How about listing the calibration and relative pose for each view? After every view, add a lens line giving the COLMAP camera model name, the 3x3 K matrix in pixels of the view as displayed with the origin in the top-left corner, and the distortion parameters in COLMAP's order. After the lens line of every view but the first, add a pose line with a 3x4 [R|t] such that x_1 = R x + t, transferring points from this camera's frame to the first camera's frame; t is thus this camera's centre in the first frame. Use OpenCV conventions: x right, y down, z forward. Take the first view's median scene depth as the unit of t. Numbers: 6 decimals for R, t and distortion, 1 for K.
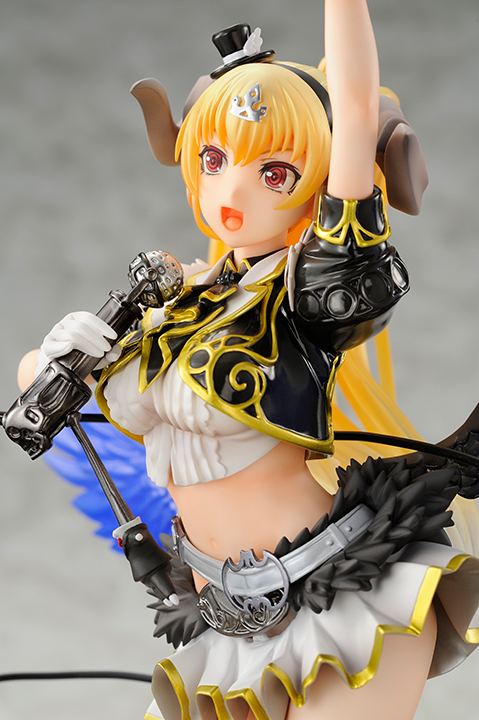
lens RADIAL K [[2164.0, 0, 239.5], [0, 2164.0, 360.0], [0, 0, 1]] dist [-0.461720, 20.749604]
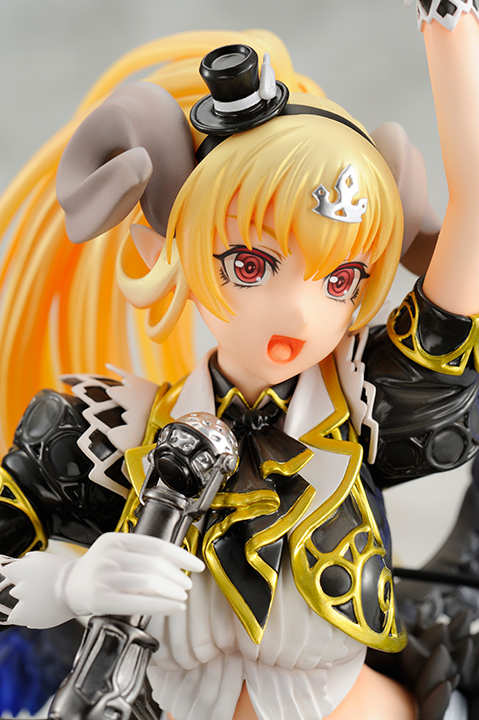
lens RADIAL K [[2164.0, 0, 239.5], [0, 2164.0, 360.0], [0, 0, 1]] dist [-0.461720, 20.749604]
pose [[0.731049, -0.212509, 0.648389, -0.463963], [0.032794, 0.960108, 0.277700, -0.255380], [-0.681537, -0.181749, 0.708855, 0.527631]]
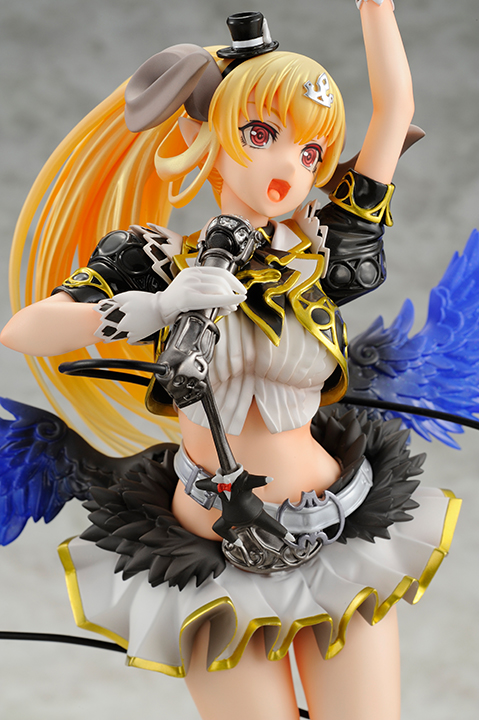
lens RADIAL K [[2164.0, 0, 239.5], [0, 2164.0, 360.0], [0, 0, 1]] dist [-0.461720, 20.749604]
pose [[0.558839, 0.026416, 0.828855, -0.929802], [-0.012697, 0.999648, -0.023298, 0.046866], [-0.829179, 0.002496, 0.558978, 0.407195]]
